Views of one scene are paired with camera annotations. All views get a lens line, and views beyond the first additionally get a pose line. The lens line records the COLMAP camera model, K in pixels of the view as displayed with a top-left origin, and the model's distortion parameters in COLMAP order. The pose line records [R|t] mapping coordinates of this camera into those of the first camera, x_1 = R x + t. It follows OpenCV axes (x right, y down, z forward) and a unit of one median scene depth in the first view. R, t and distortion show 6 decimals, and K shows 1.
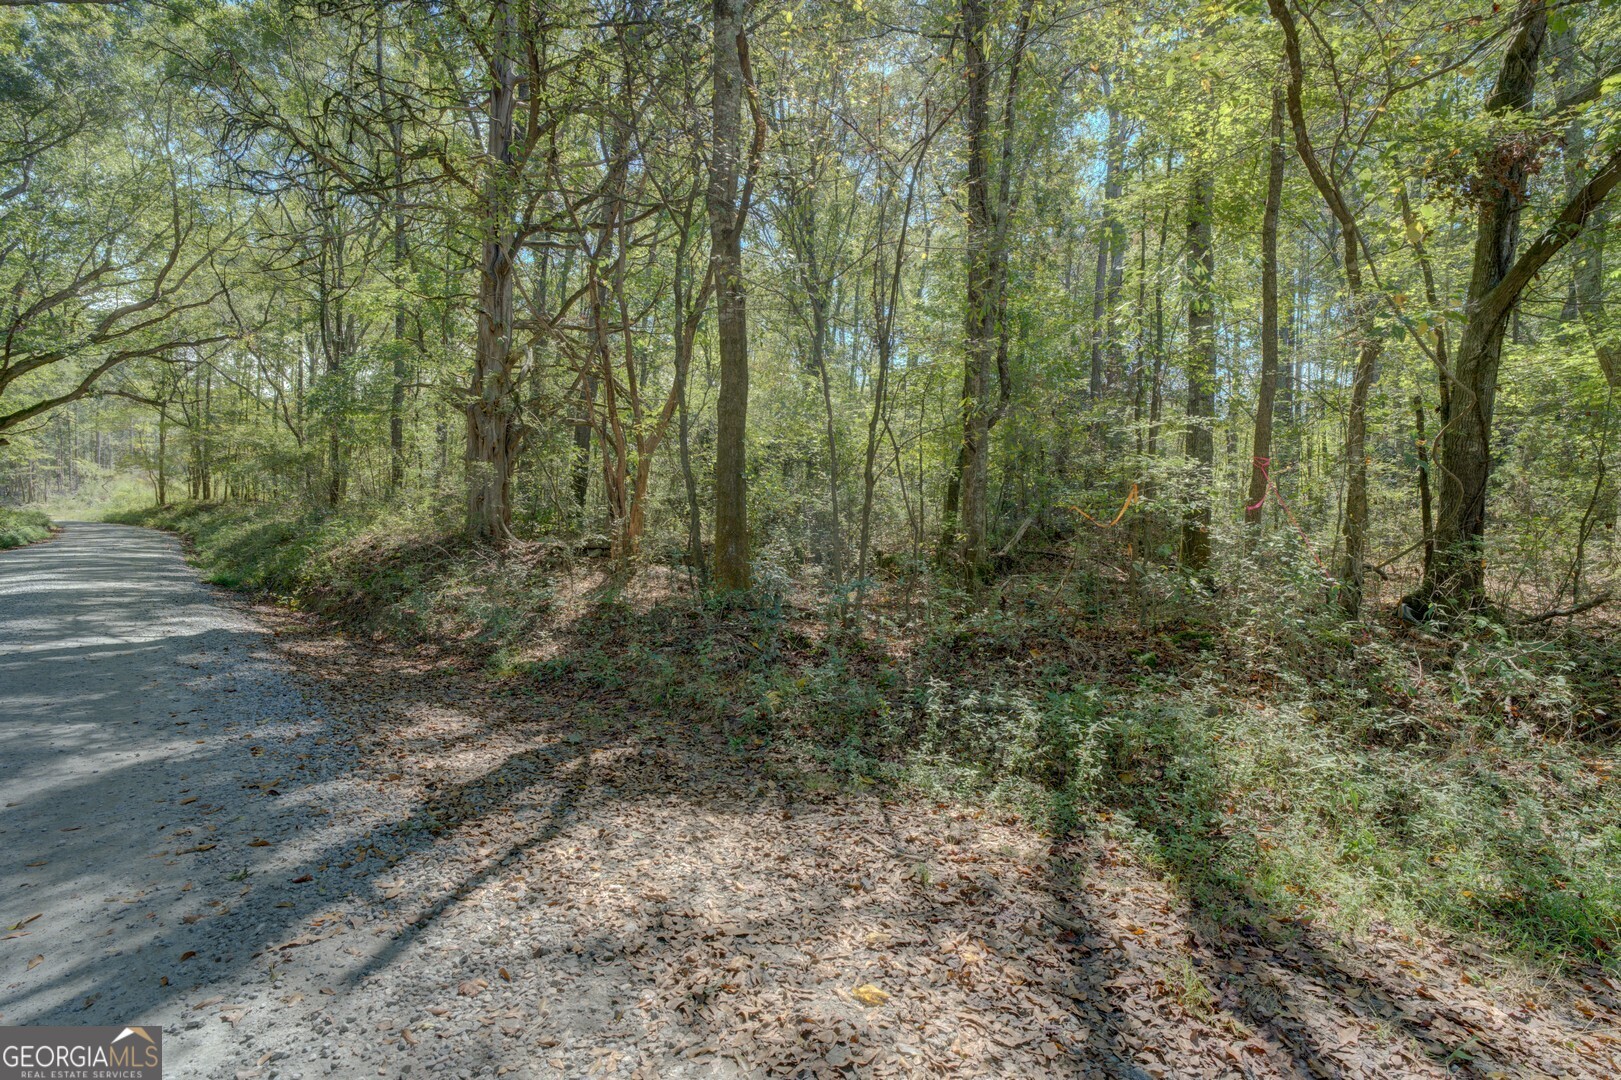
lens RADIAL K [[719.1, 0, 817.1], [0, 719.1, 545.9], [0, 0, 1]] dist [-0.025796, 0.003046]
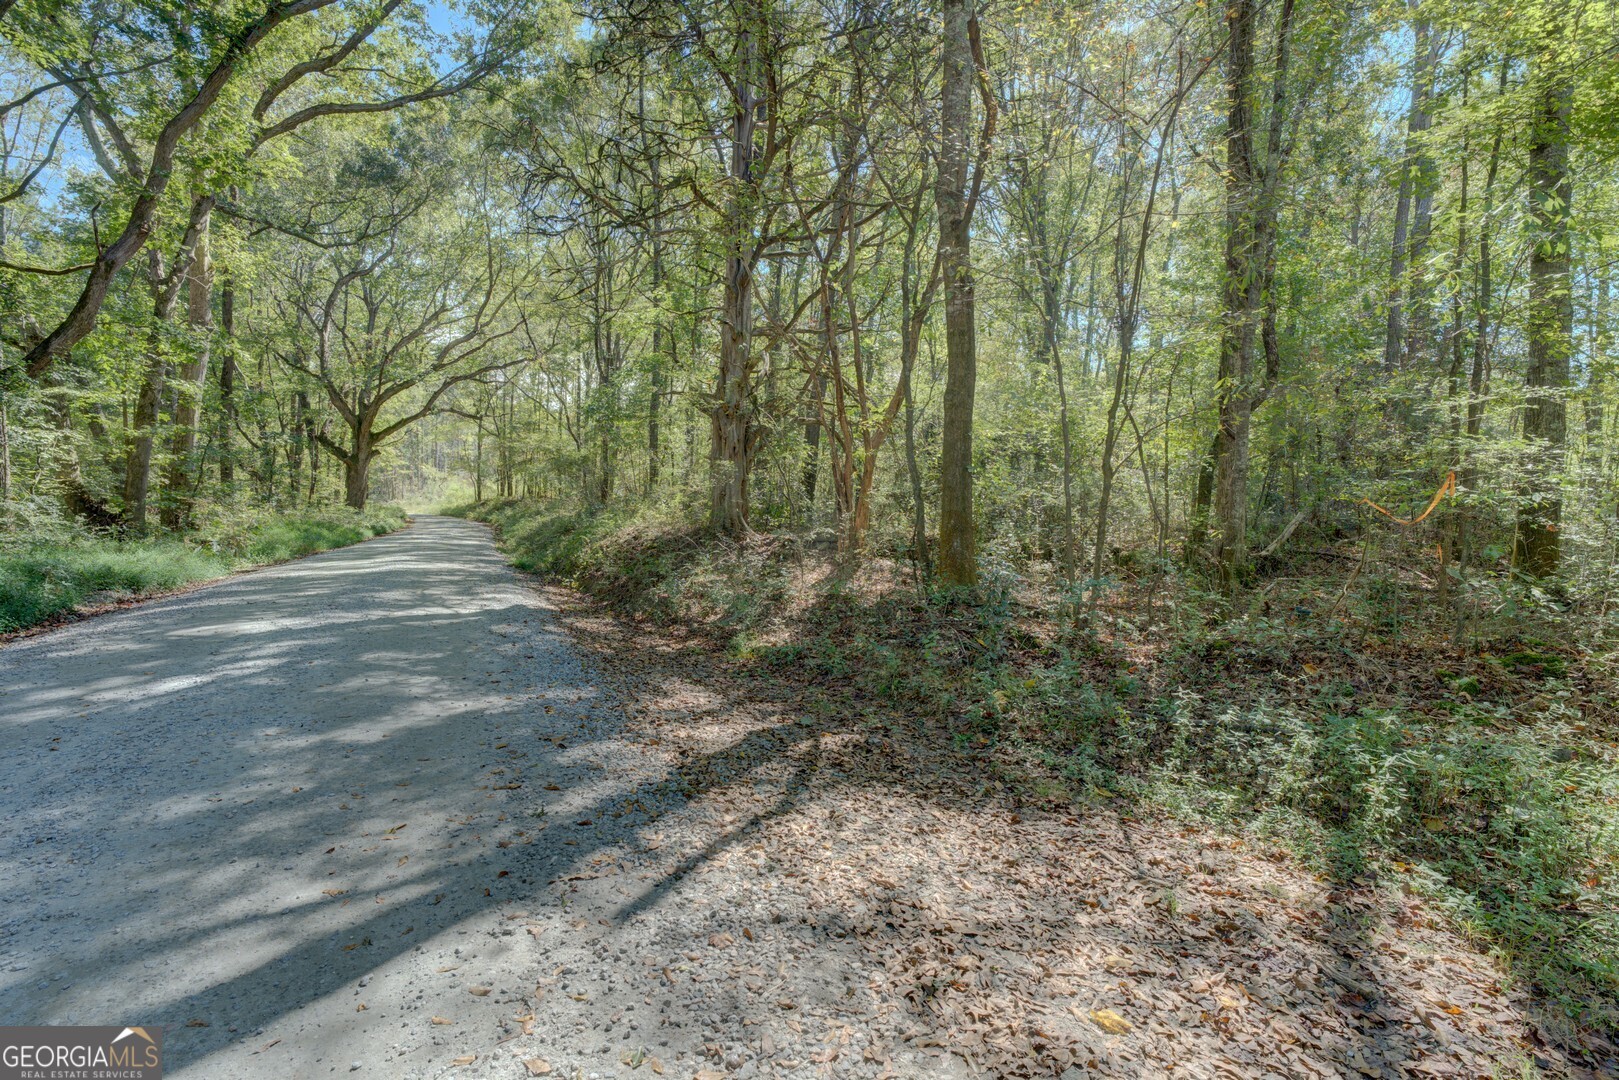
lens RADIAL K [[718.2, 0, 816.1], [0, 718.2, 545.9], [0, 0, 1]] dist [-0.025796, 0.003046]
pose [[0.953030, 0.014638, -0.302523, -0.005137], [-0.012250, 0.999877, 0.009787, -0.000012], [0.302629, -0.005621, 0.953092, -0.000603]]
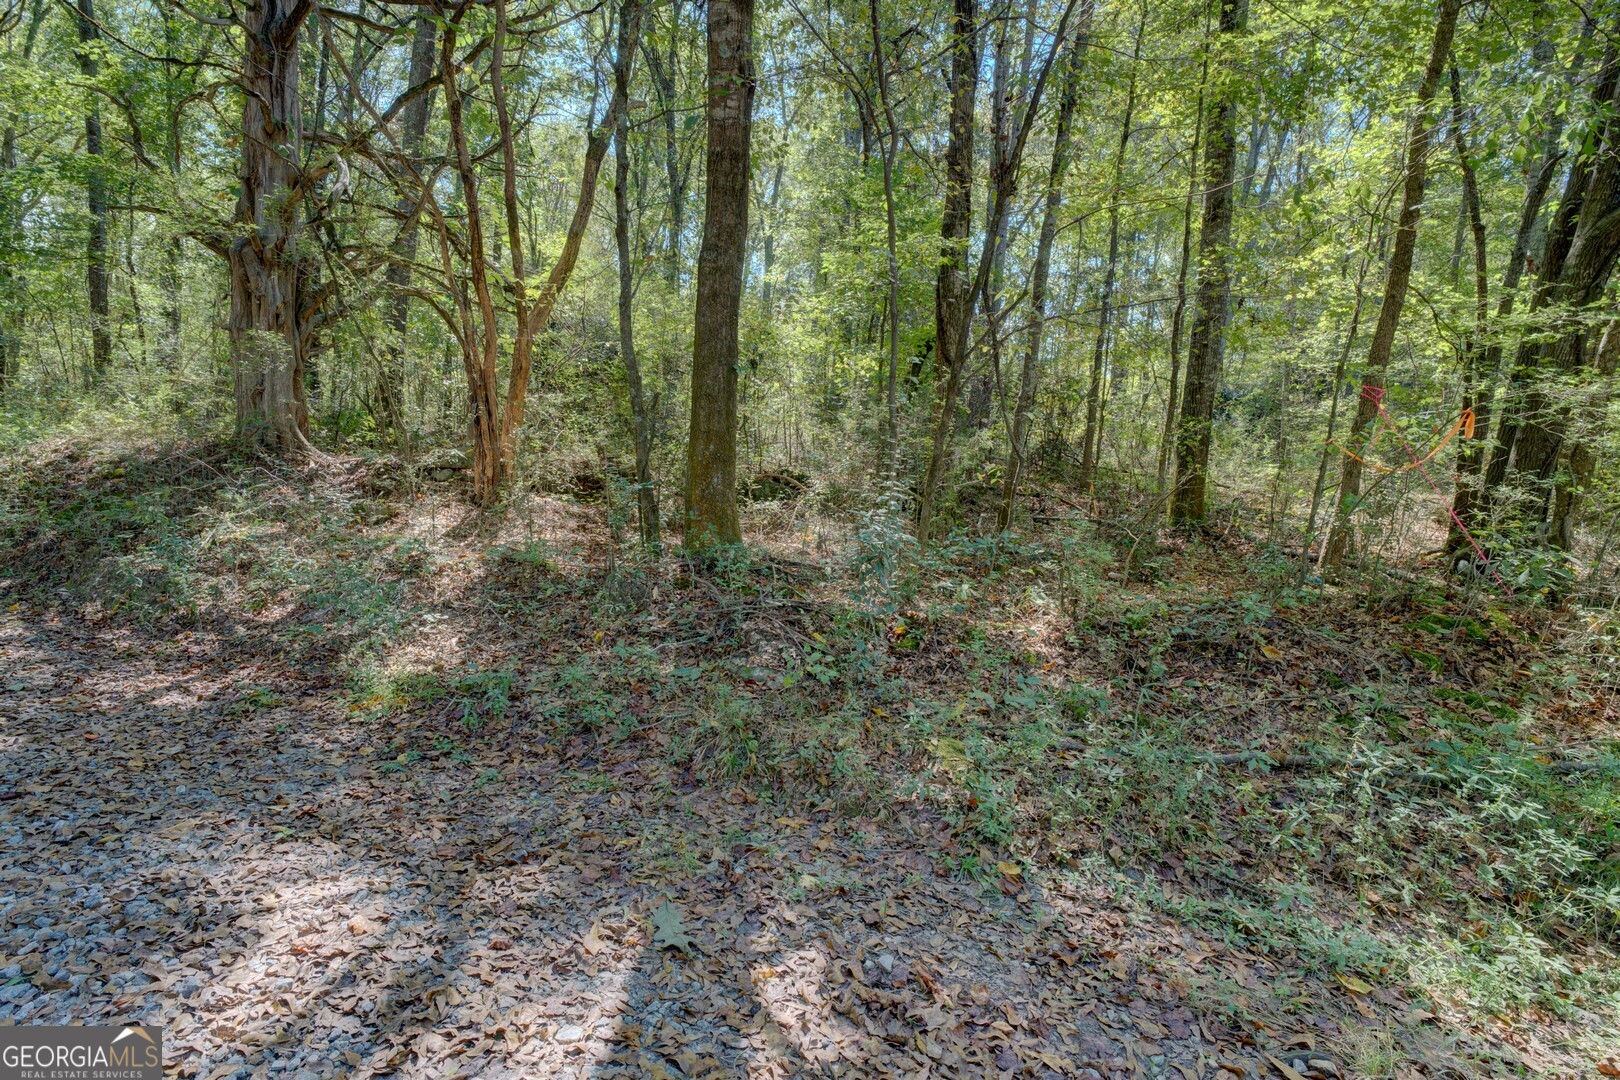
lens RADIAL K [[718.6, 0, 816.6], [0, 718.6, 545.9], [0, 0, 1]] dist [-0.025796, 0.003046]
pose [[0.966661, 0.002720, 0.256043, -0.220944], [-0.030191, 0.994179, 0.103422, -0.007034], [-0.254272, -0.107704, 0.961117, 0.349655]]
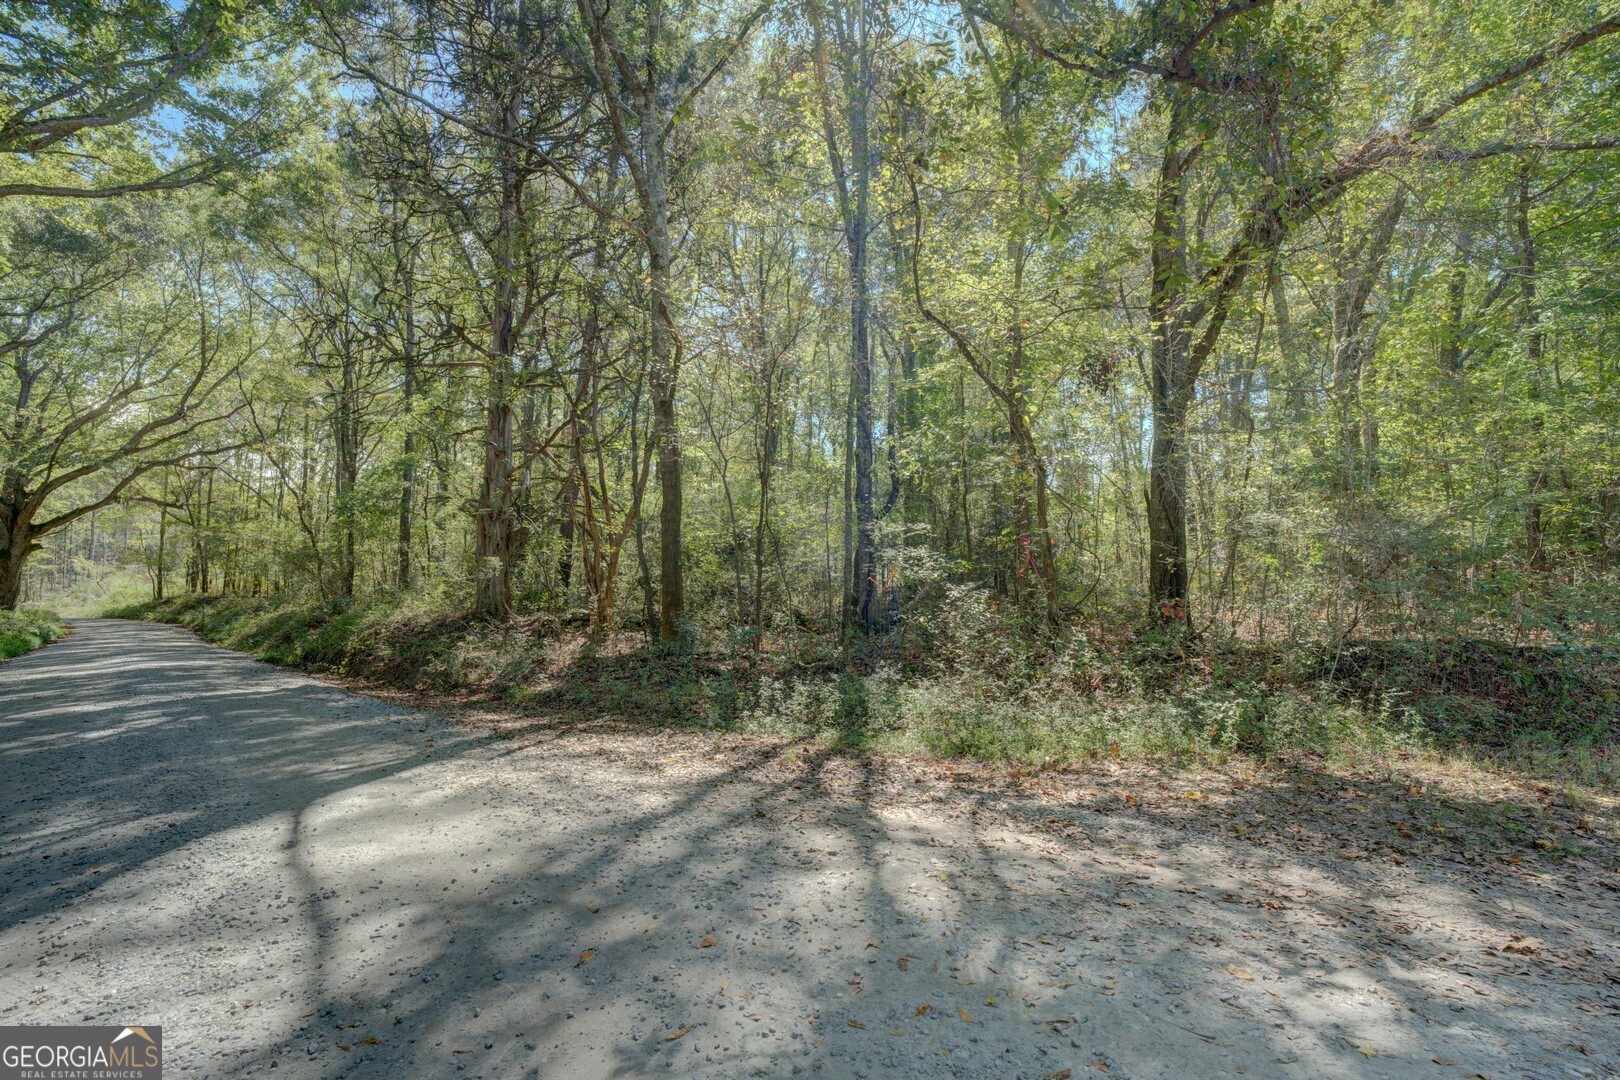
lens RADIAL K [[718.6, 0, 816.6], [0, 718.6, 545.9], [0, 0, 1]] dist [-0.025796, 0.003046]
pose [[0.999067, -0.037771, 0.020921, 0.159858], [0.039623, 0.994536, -0.096586, 0.021268], [-0.017159, 0.097325, 0.995105, -0.494550]]
